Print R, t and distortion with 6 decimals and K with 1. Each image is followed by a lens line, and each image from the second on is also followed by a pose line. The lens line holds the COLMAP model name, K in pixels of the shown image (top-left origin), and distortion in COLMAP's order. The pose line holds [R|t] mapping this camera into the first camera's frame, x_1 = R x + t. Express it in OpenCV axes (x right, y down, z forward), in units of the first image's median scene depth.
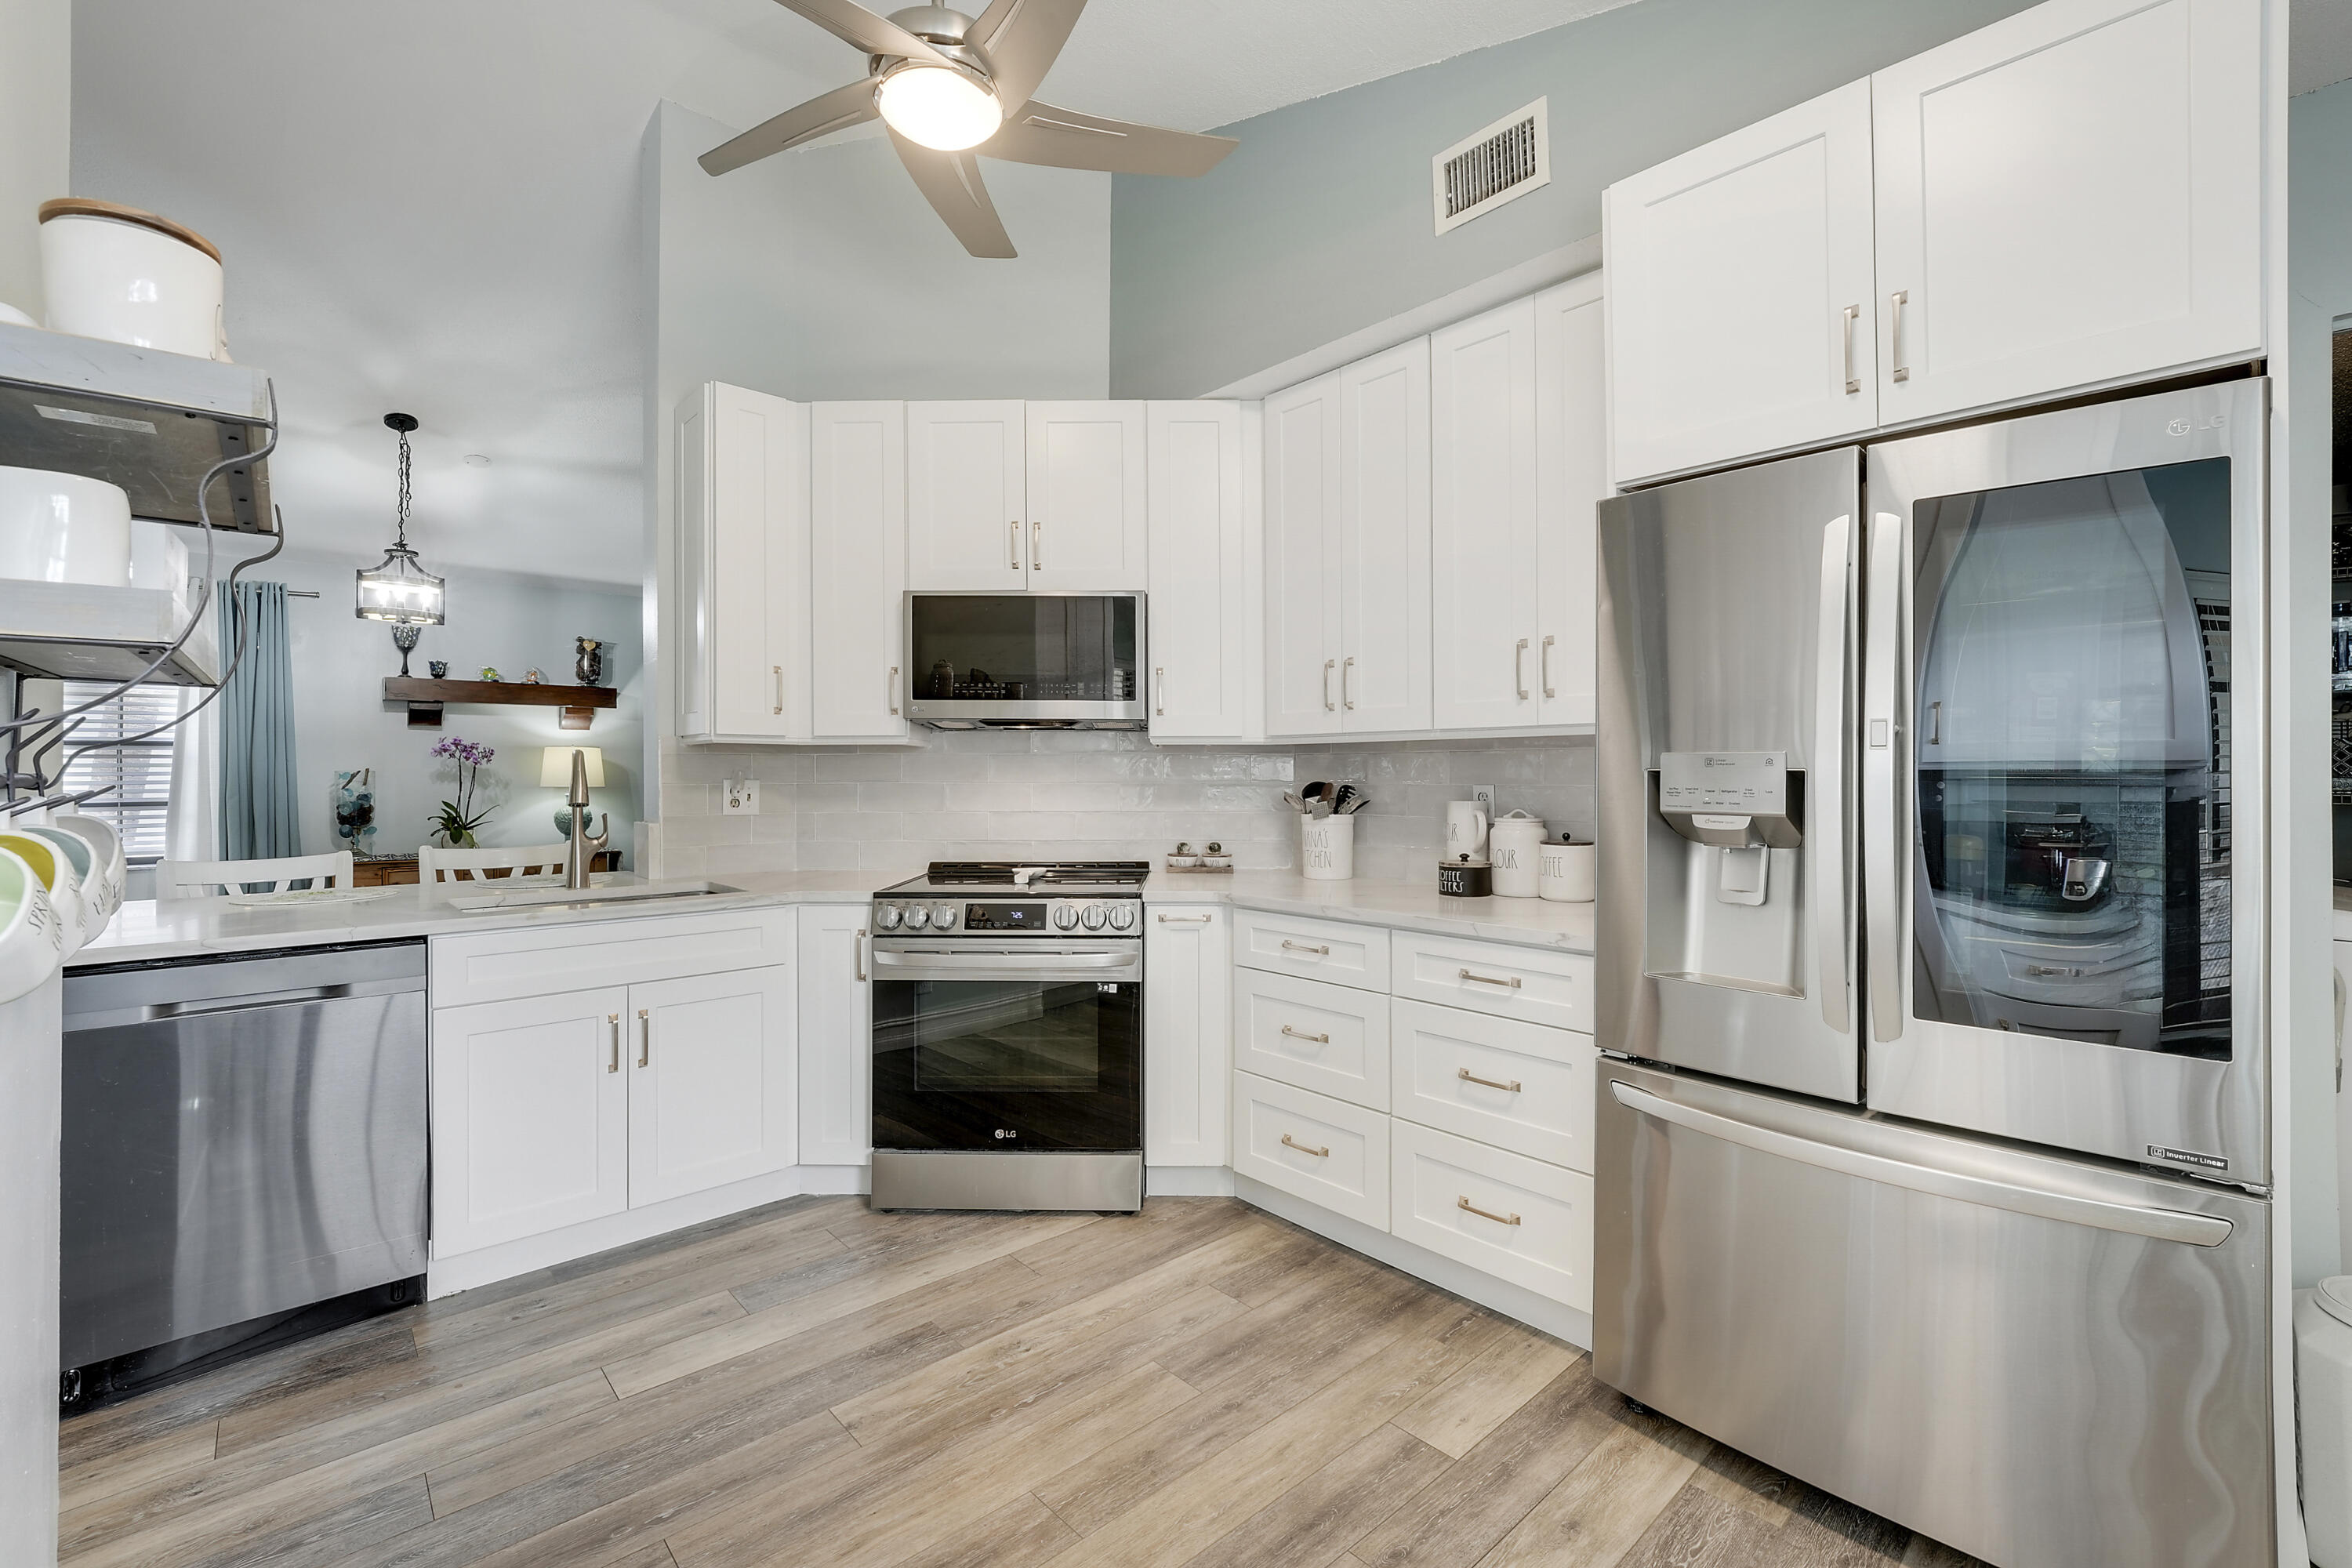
lens RADIAL K [[1031.0, 0, 1178.1], [0, 1031.0, 780.2], [0, 0, 1]] dist [0.000690, -0.000469]
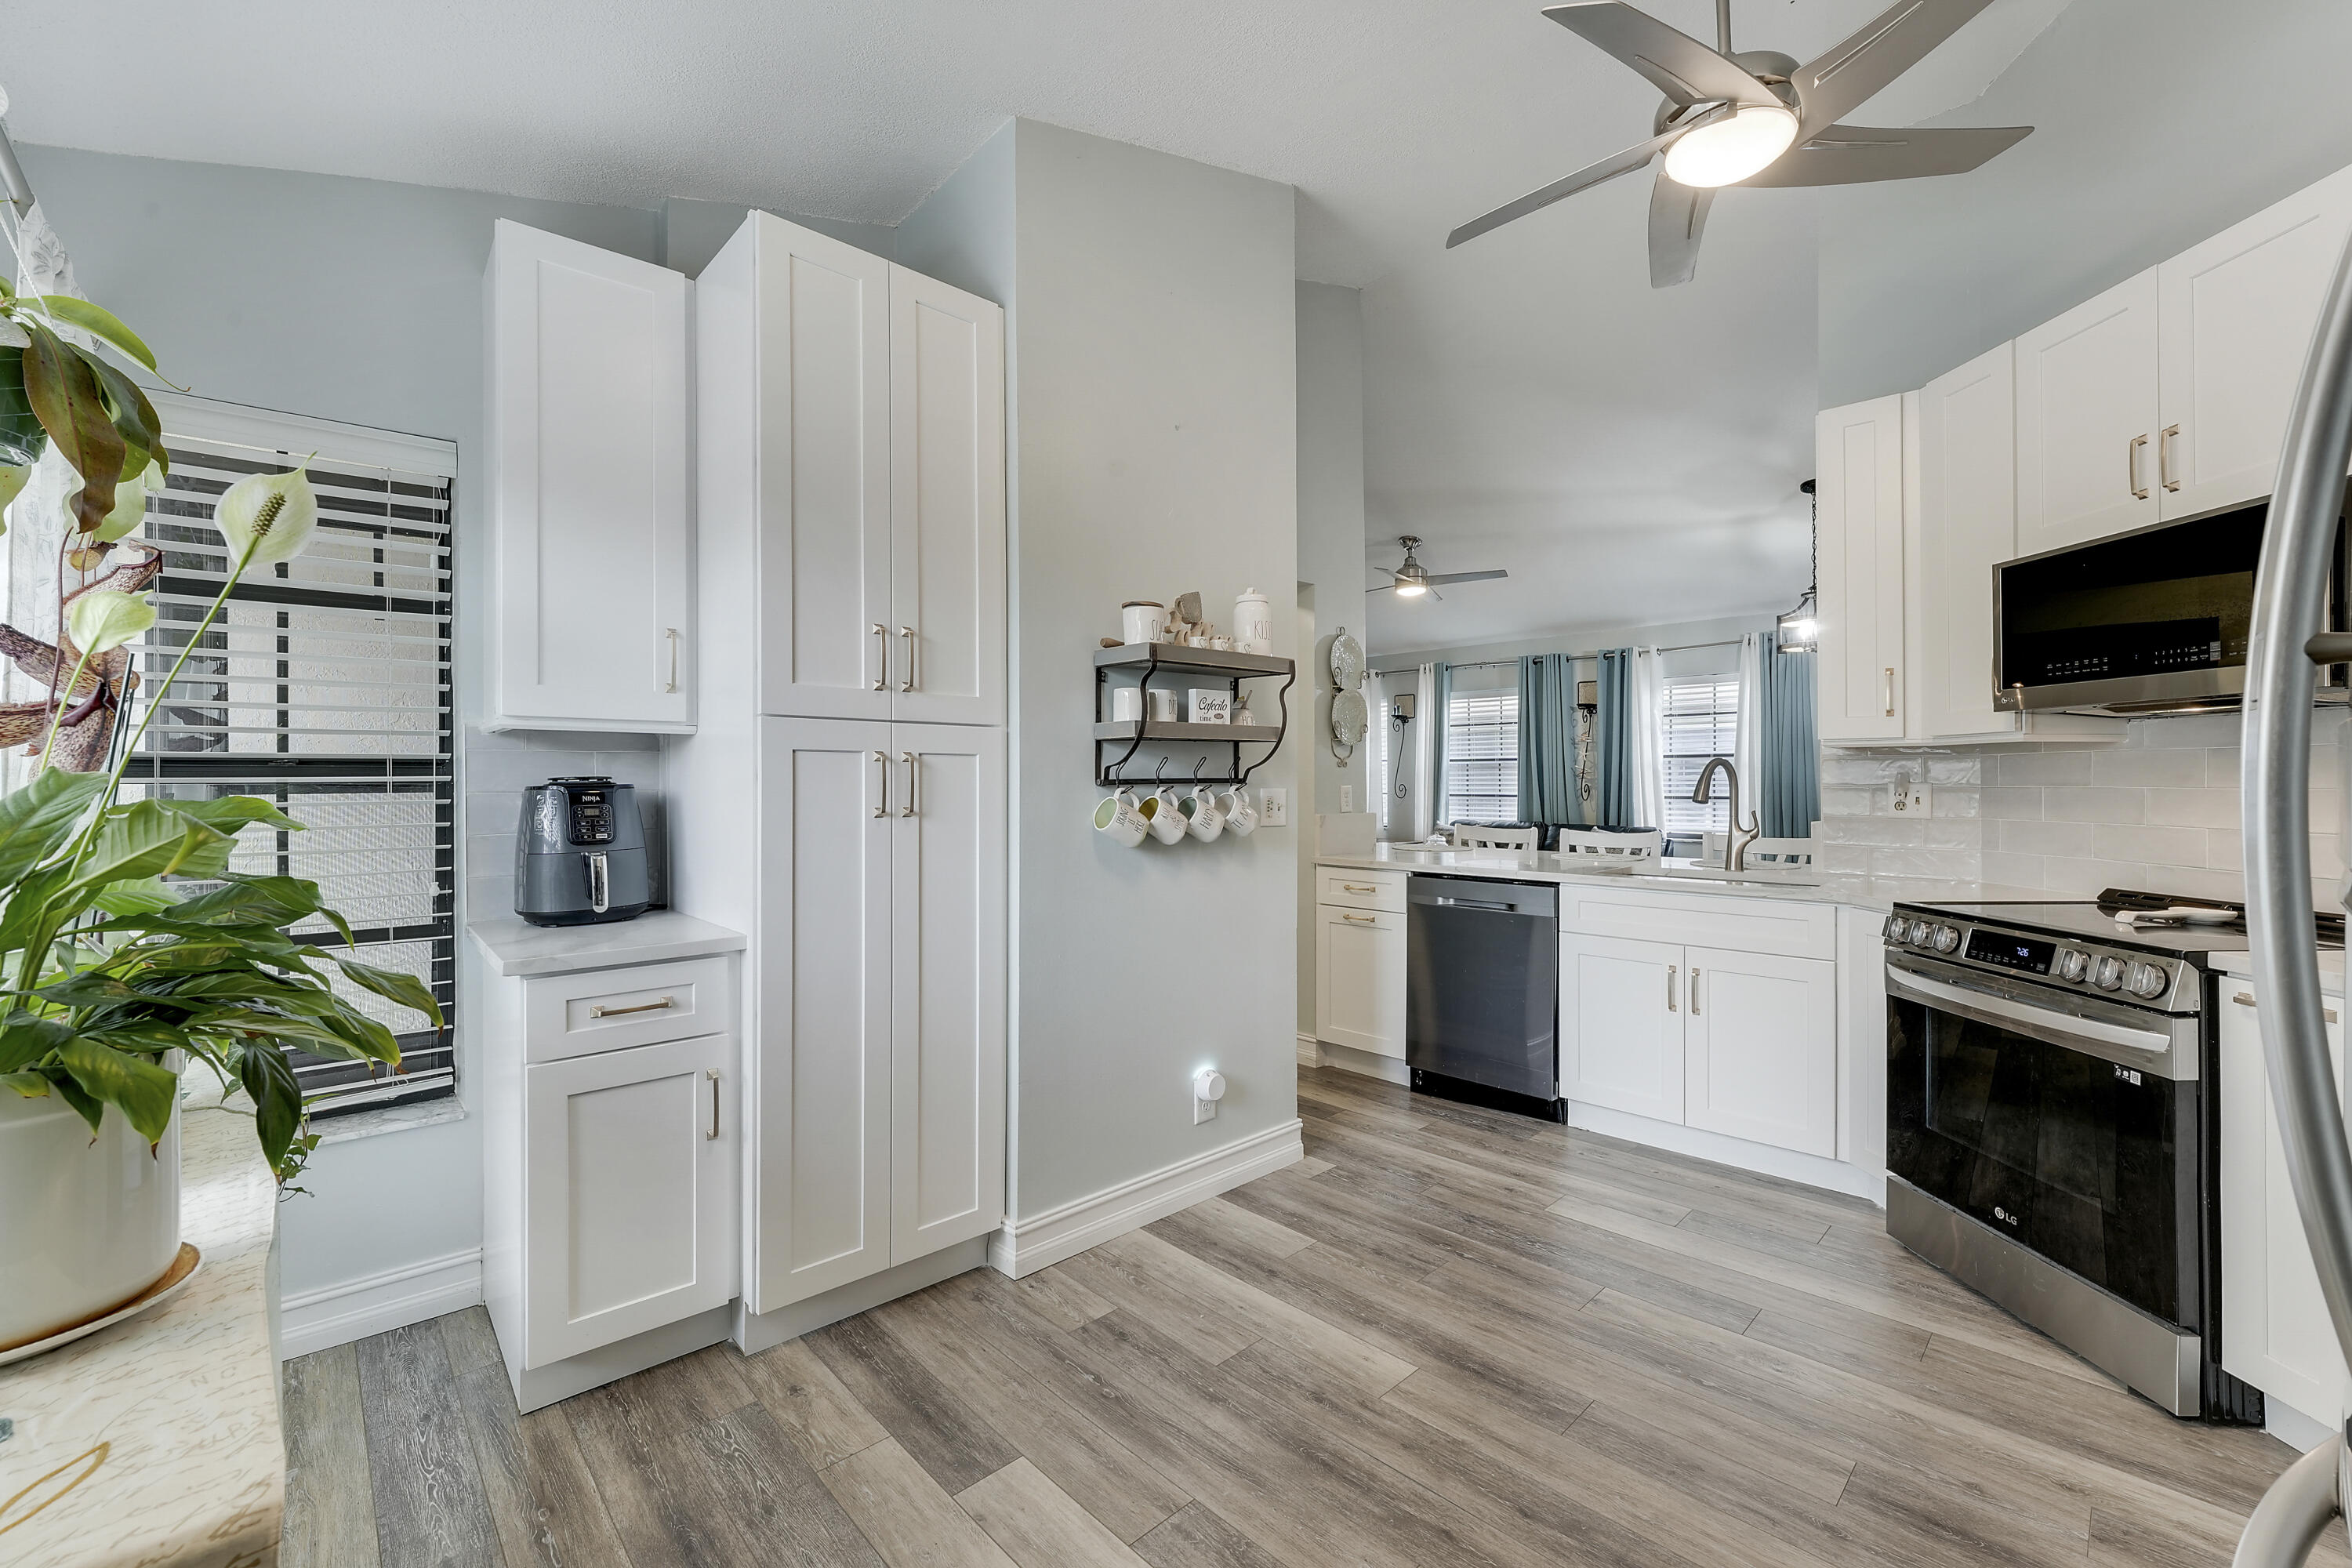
lens RADIAL K [[1031.0, 0, 1178.3], [0, 1031.0, 779.1], [0, 0, 1]] dist [0.000690, -0.000469]
pose [[0.020257, 0.002160, -0.999792, 0.764720], [-0.002304, 0.999995, 0.002114, -0.005166], [0.999792, 0.002260, 0.020262, 0.390095]]
